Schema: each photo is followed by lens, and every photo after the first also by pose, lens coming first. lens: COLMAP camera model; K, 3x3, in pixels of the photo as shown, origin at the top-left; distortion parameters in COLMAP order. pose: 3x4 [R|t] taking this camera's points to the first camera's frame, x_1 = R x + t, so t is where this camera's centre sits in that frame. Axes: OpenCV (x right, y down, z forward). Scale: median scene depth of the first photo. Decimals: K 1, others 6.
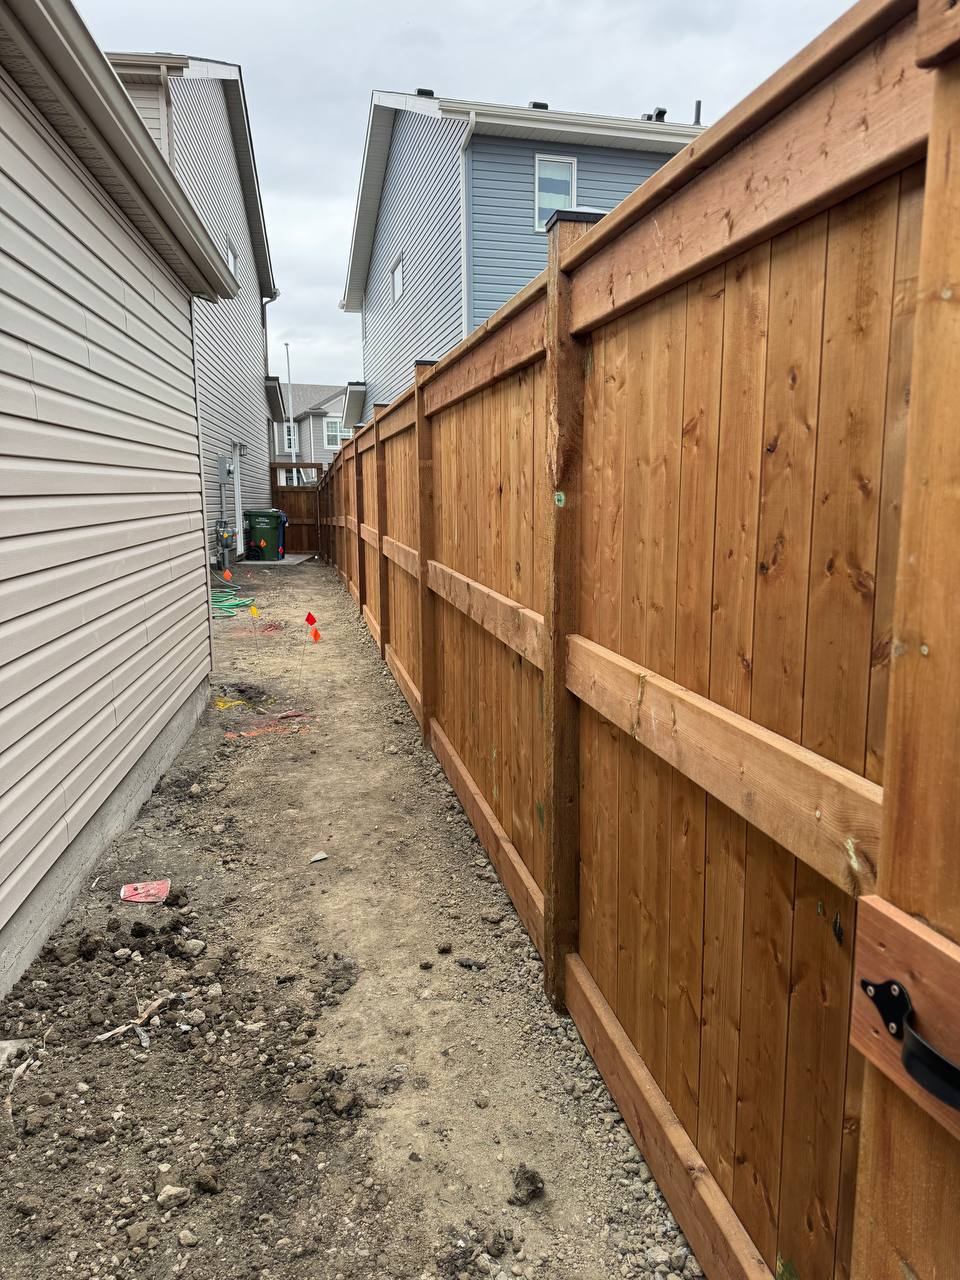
lens RADIAL K [[912.7, 0, 494.9], [0, 912.7, 641.9], [0, 0, 1]] dist [0.077169, -0.094863]
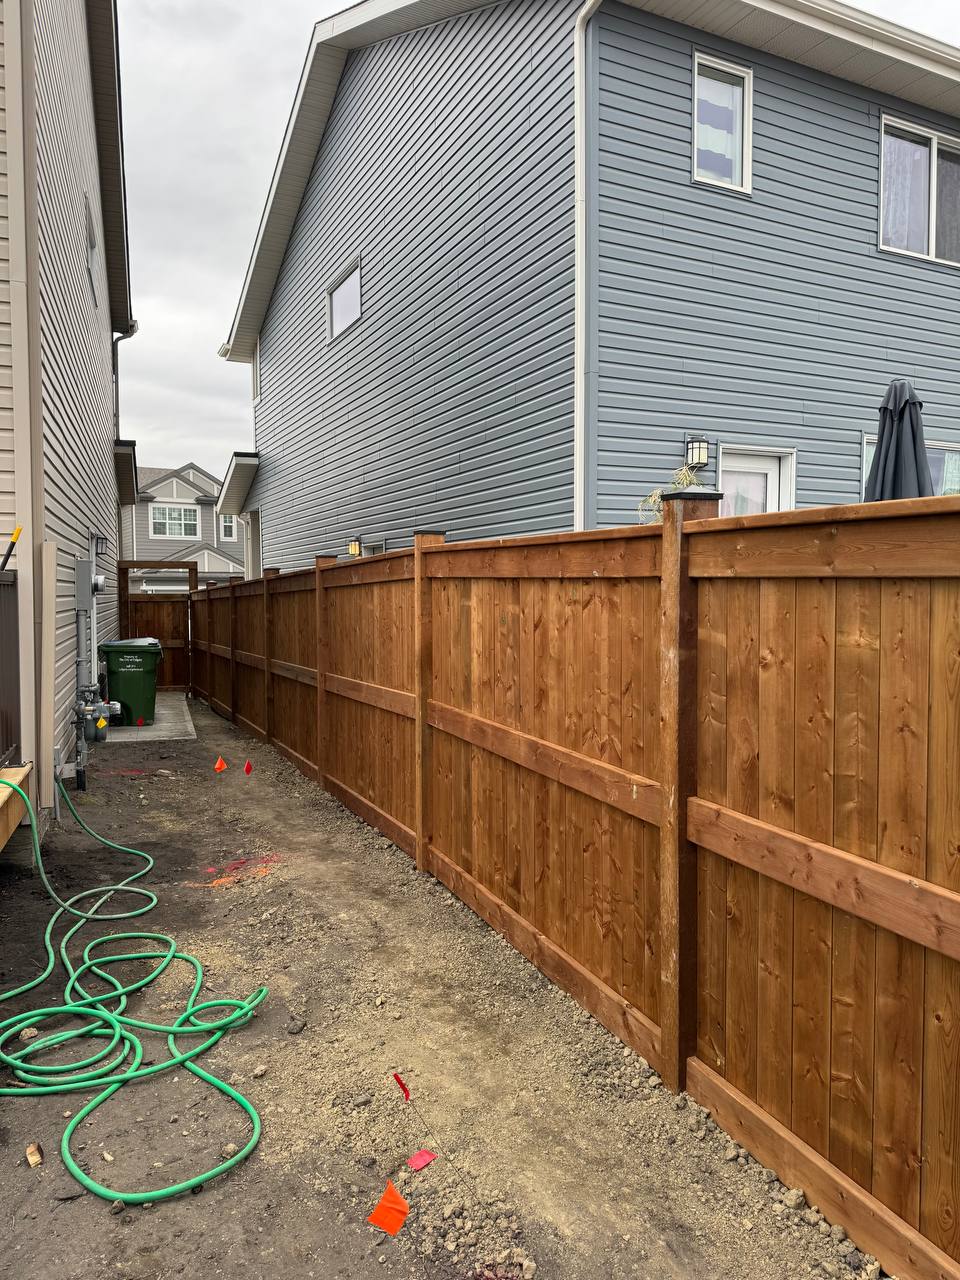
lens RADIAL K [[894.2, 0, 478.6], [0, 894.2, 613.8], [0, 0, 1]] dist [0.047316, 0.000041]
pose [[0.979729, -0.005682, 0.200245, -0.157652], [0.030569, 0.992131, -0.121411, -0.089277], [-0.197980, 0.125072, 0.972194, 0.401627]]
